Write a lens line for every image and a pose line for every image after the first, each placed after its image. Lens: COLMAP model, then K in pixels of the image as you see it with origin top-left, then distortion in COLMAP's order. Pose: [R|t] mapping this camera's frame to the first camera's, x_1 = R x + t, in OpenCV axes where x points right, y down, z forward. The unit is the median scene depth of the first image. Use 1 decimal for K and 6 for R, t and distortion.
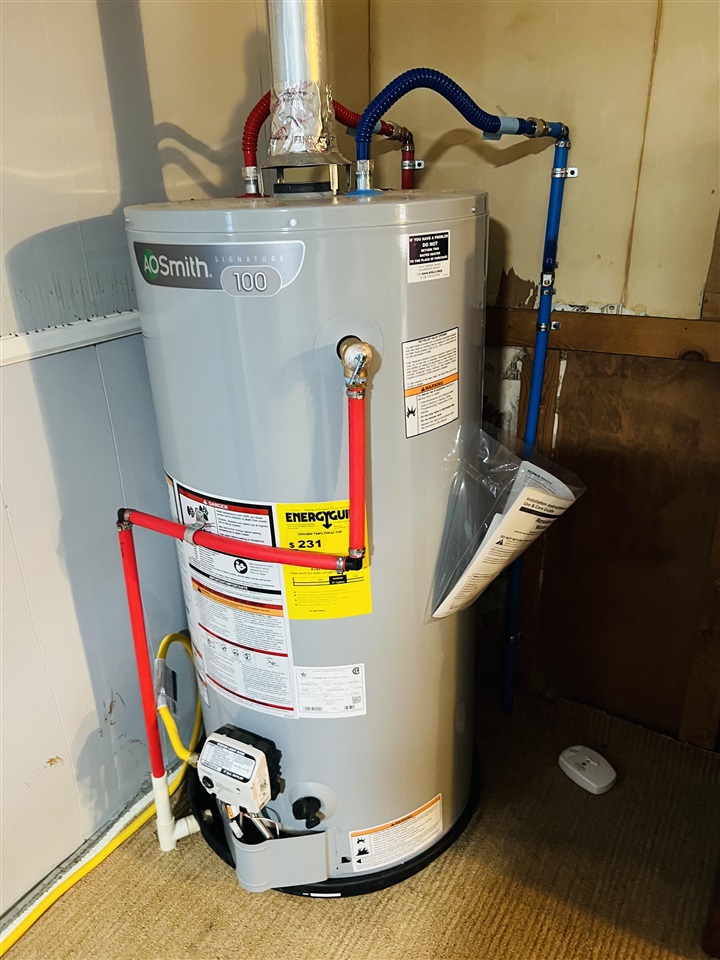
lens RADIAL K [[721.9, 0, 367.7], [0, 721.9, 479.9], [0, 0, 1]] dist [0.037805, -0.029061]
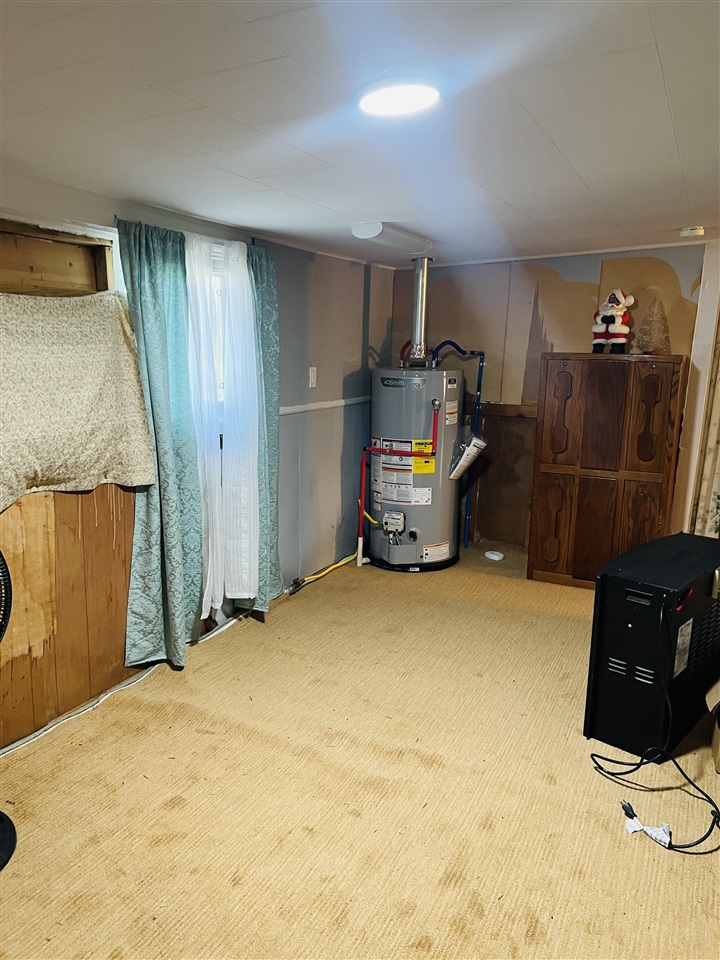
lens RADIAL K [[721.9, 0, 355.6], [0, 721.9, 483.2], [0, 0, 1]] dist [0.037805, -0.029061]
pose [[0.996775, 0.033803, 0.072779, -0.673868], [-0.018634, 0.979659, -0.199800, 0.991408], [-0.078053, 0.197800, 0.977130, -2.630829]]
